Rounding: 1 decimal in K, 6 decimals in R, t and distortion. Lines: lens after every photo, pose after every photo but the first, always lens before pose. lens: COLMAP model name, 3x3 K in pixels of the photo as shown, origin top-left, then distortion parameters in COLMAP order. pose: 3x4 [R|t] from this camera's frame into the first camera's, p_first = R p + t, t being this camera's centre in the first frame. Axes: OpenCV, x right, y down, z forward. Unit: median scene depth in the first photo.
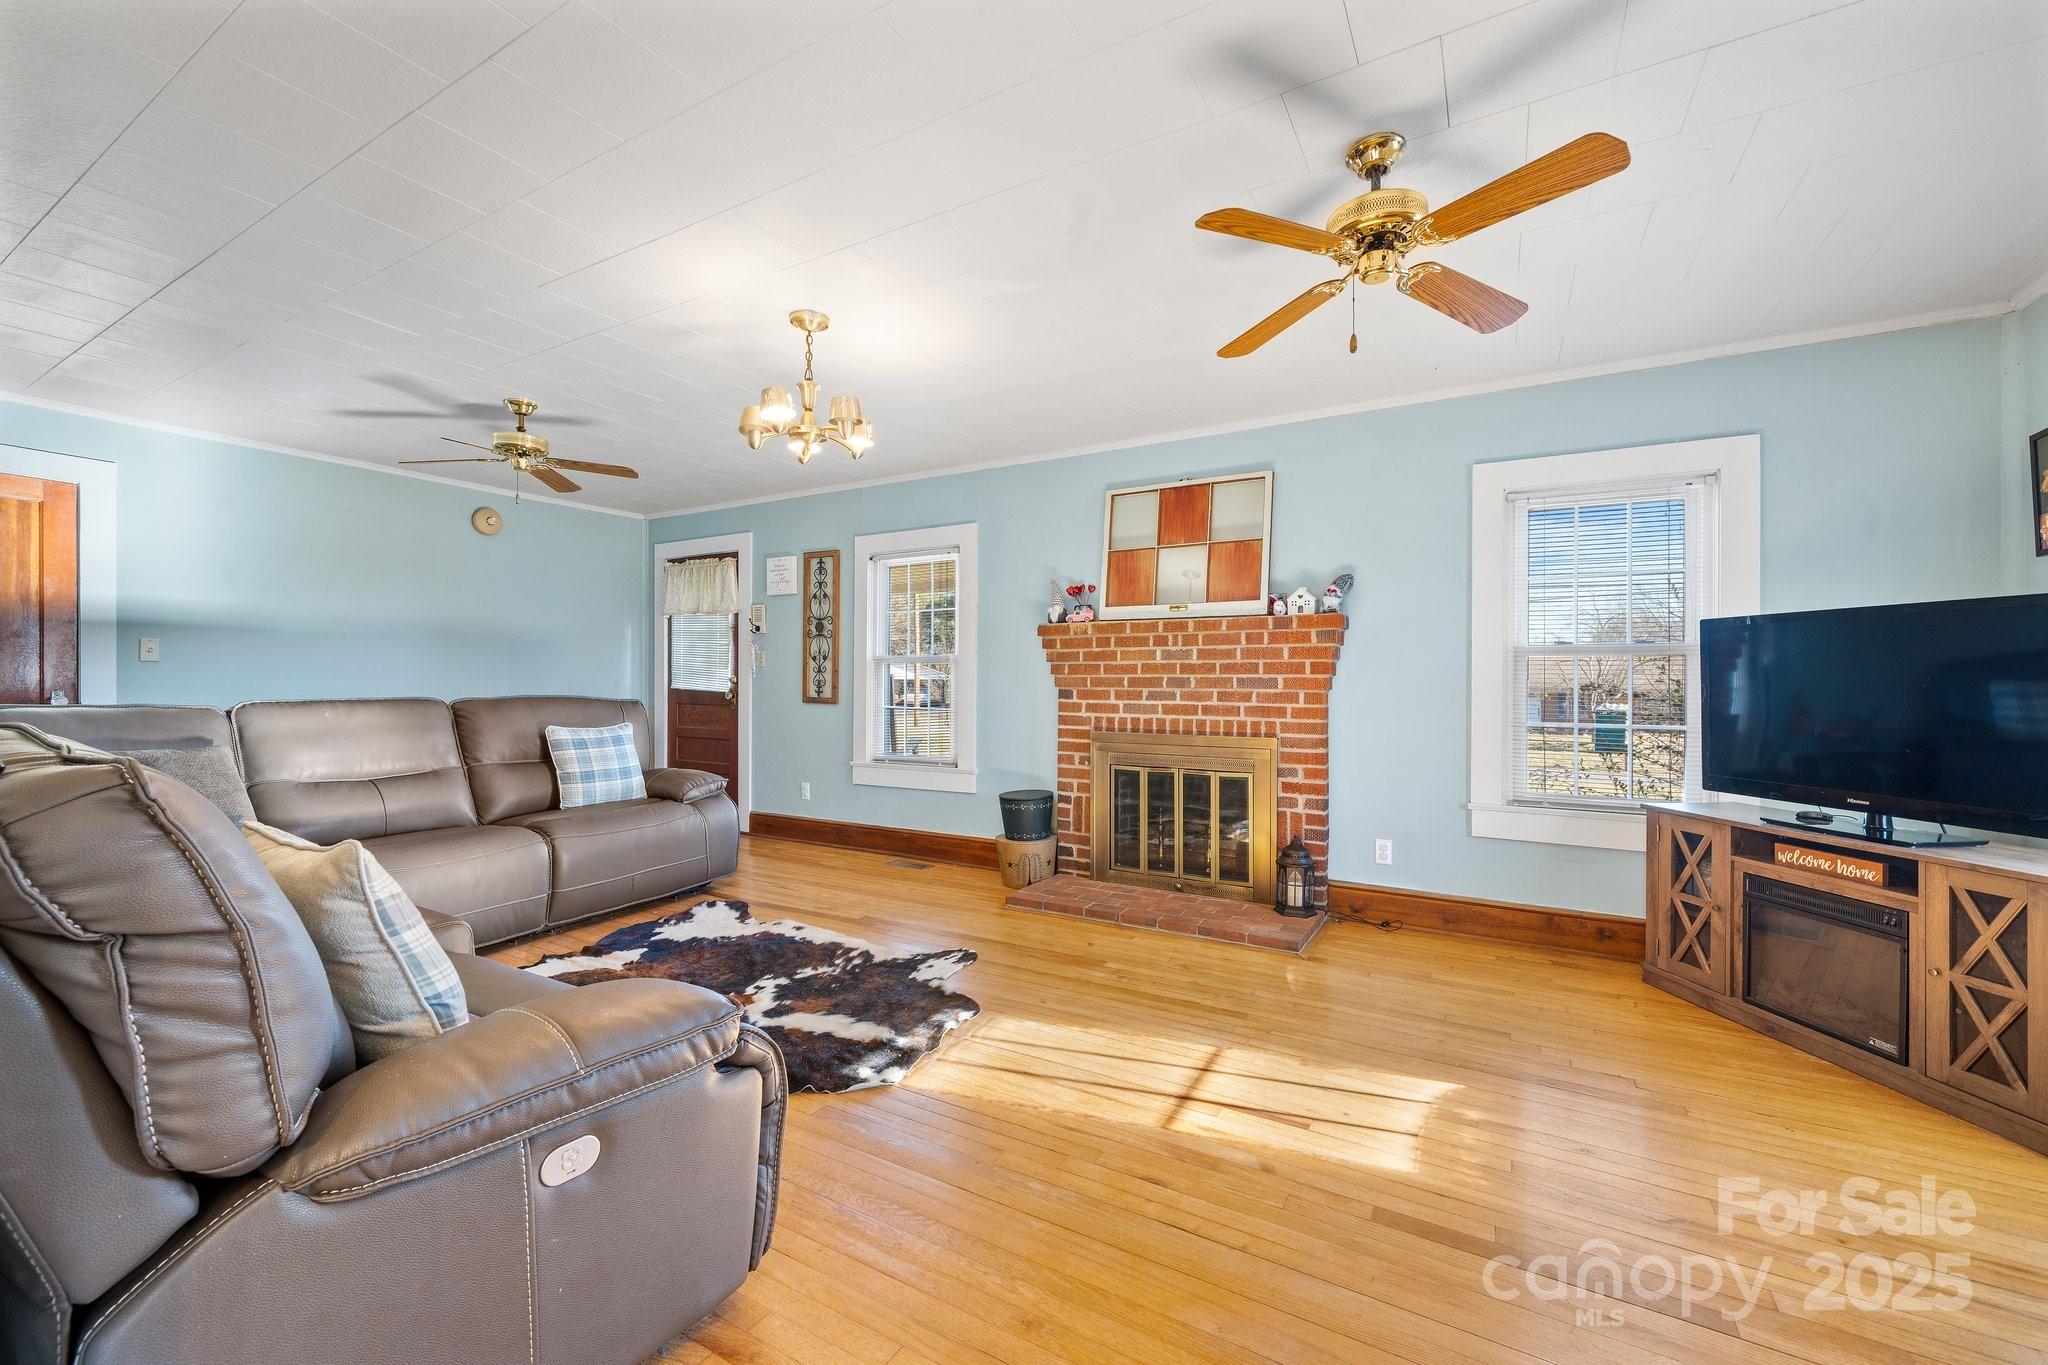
lens RADIAL K [[812.6, 0, 1021.5], [0, 812.6, 685.1], [0, 0, 1]] dist [0.002423, 0.000383]
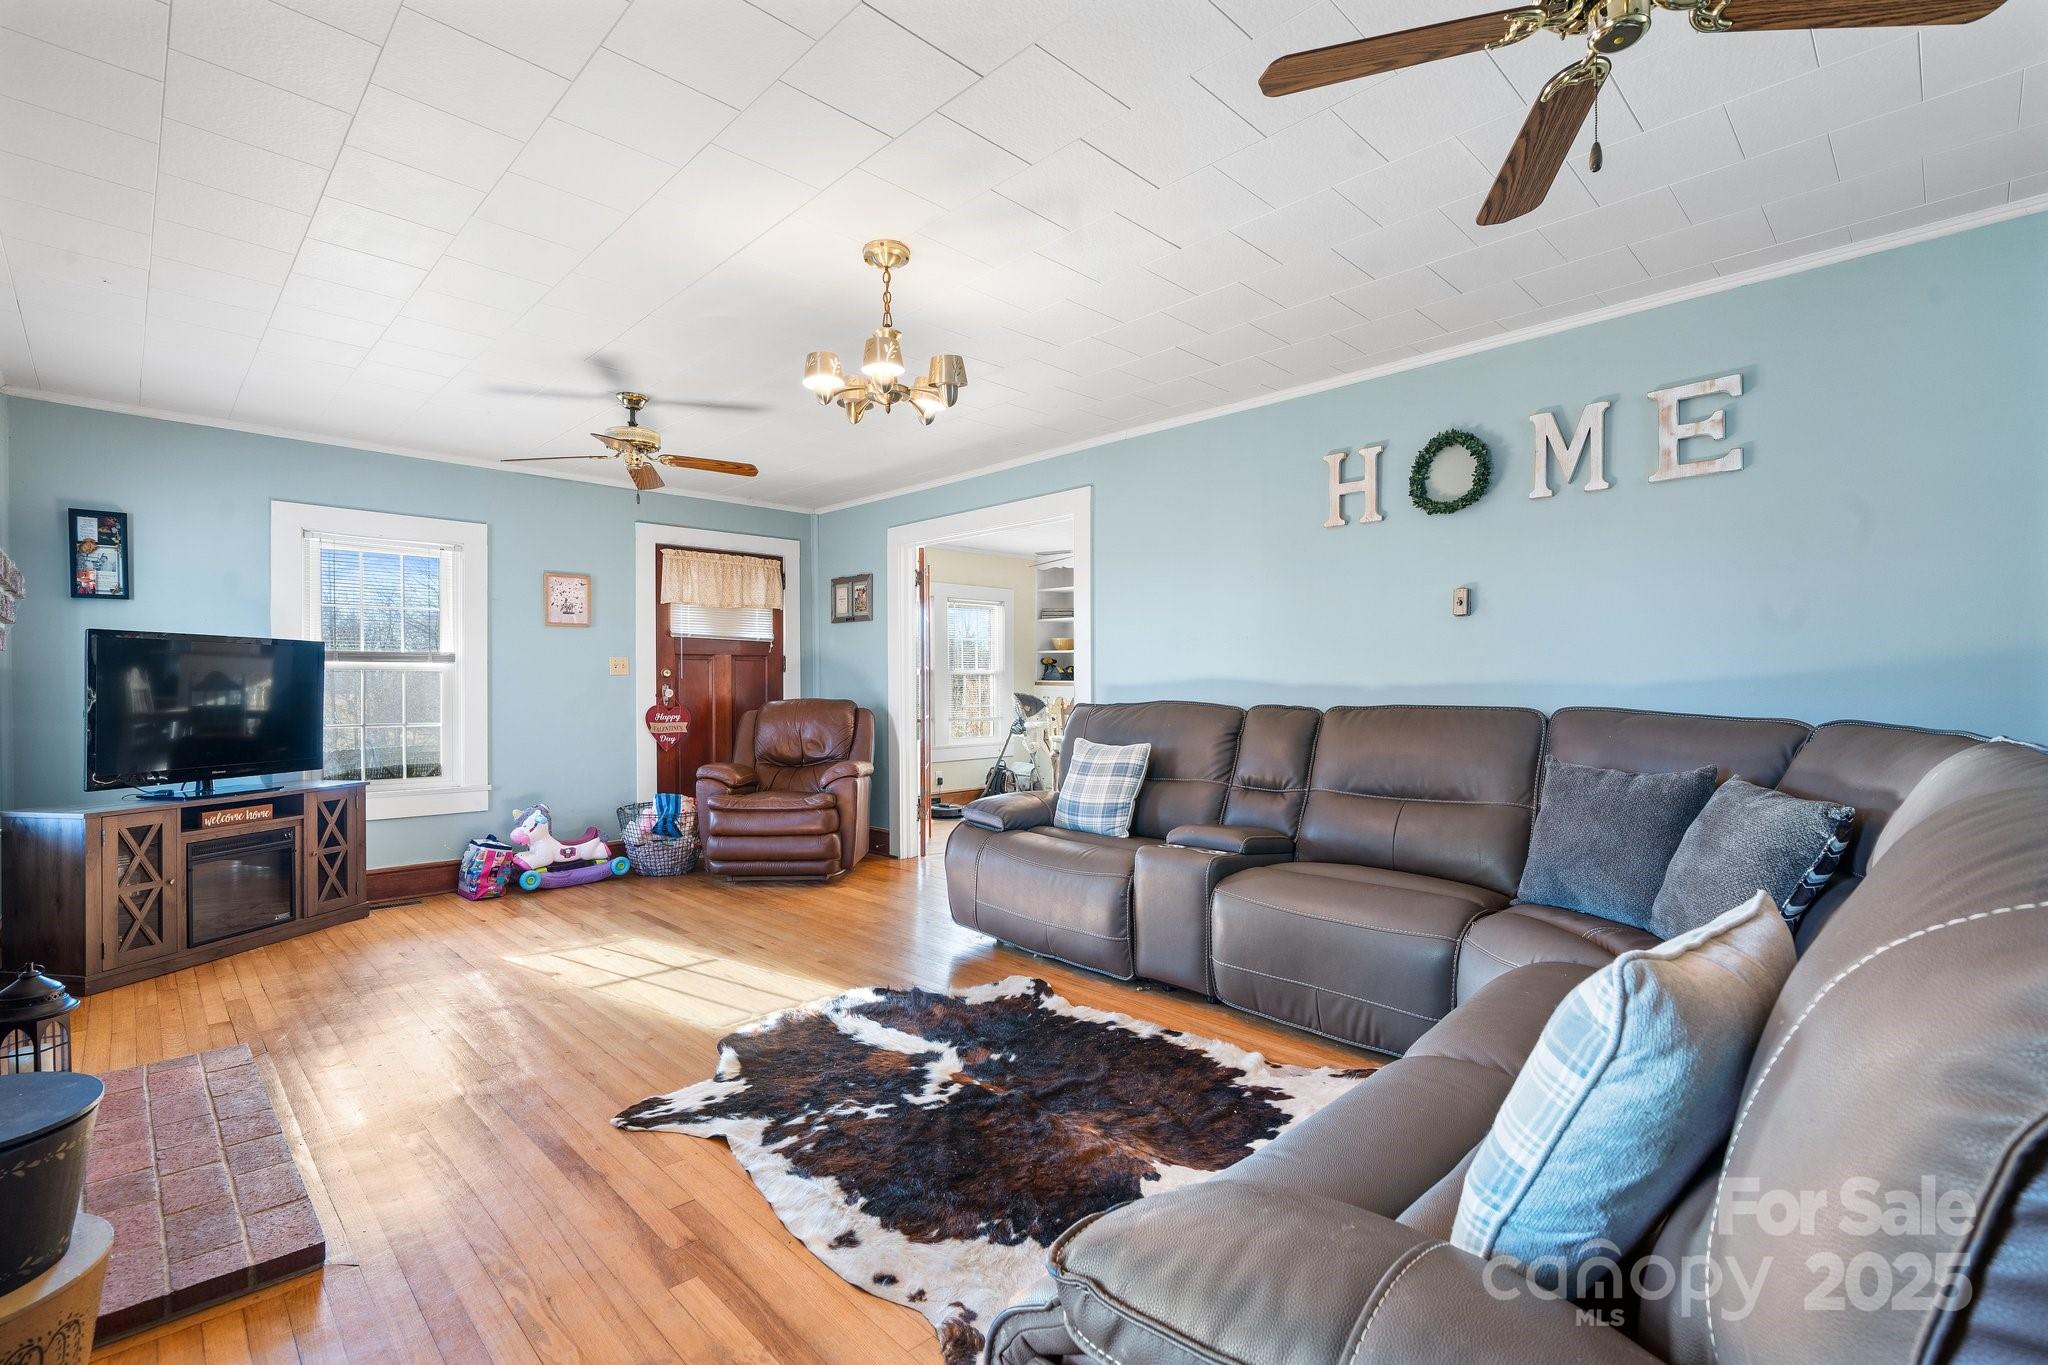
lens RADIAL K [[928.4, 0, 1018.1], [0, 928.4, 680.6], [0, 0, 1]] dist [0.002317, 0.000501]
pose [[-0.964163, 0.000289, 0.265312, -0.567345], [-0.000067, 0.999999, -0.001334, -0.010604], [-0.265312, -0.001304, -0.964162, 1.662469]]
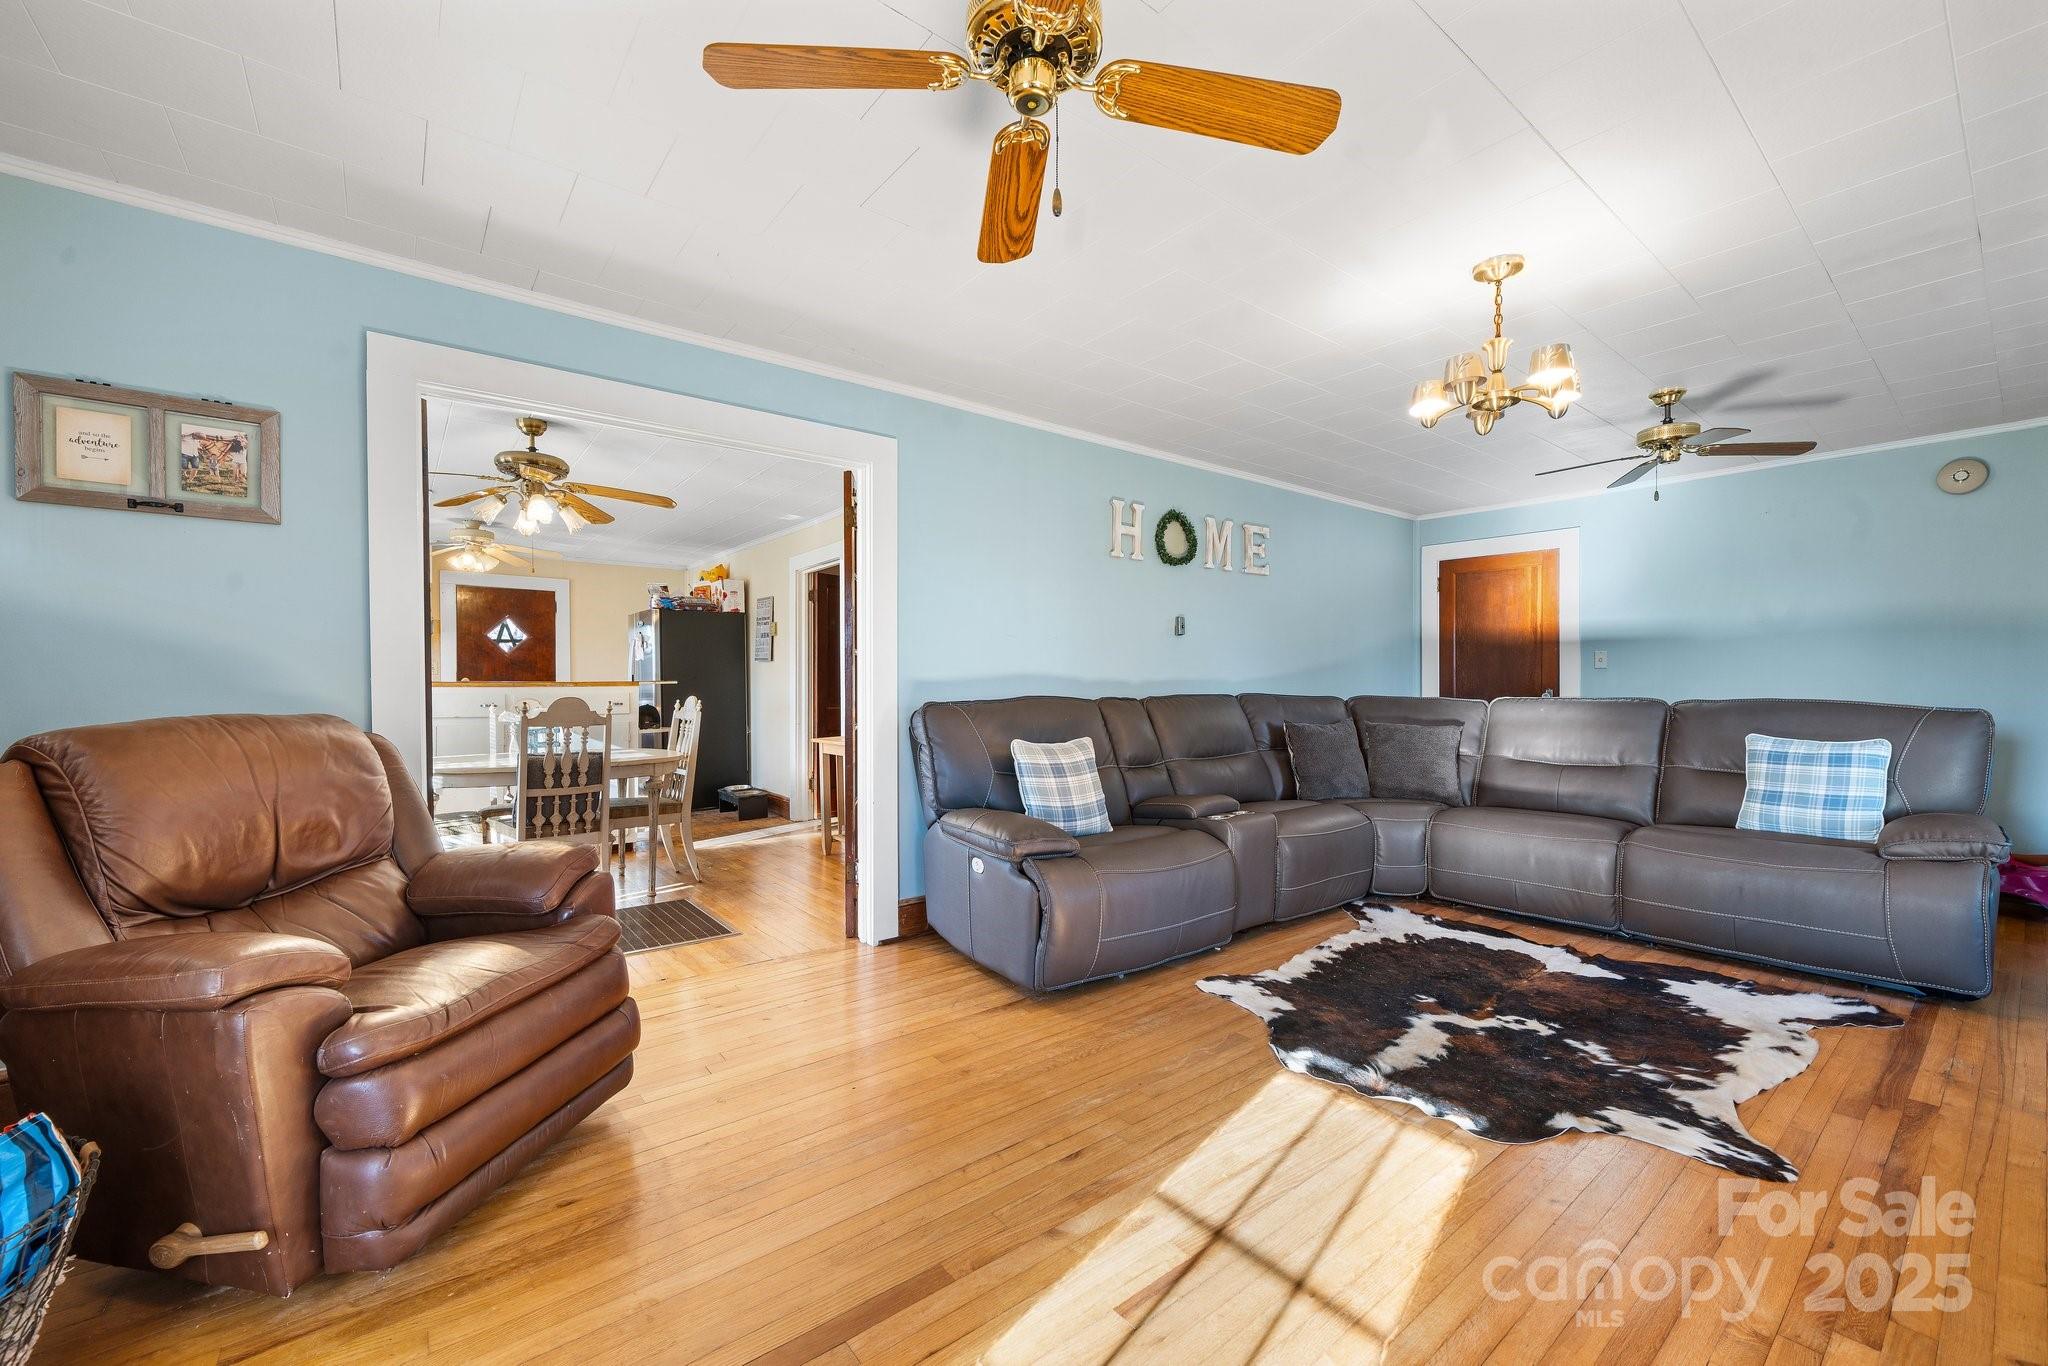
lens RADIAL K [[812.6, 0, 1021.5], [0, 812.6, 685.6], [0, 0, 1]] dist [0.002423, 0.000383]
pose [[-0.361532, 0.001673, -0.932358, 0.657707], [-0.002315, 0.999994, 0.002691, -0.002434], [0.932357, 0.003131, -0.361526, 0.740841]]
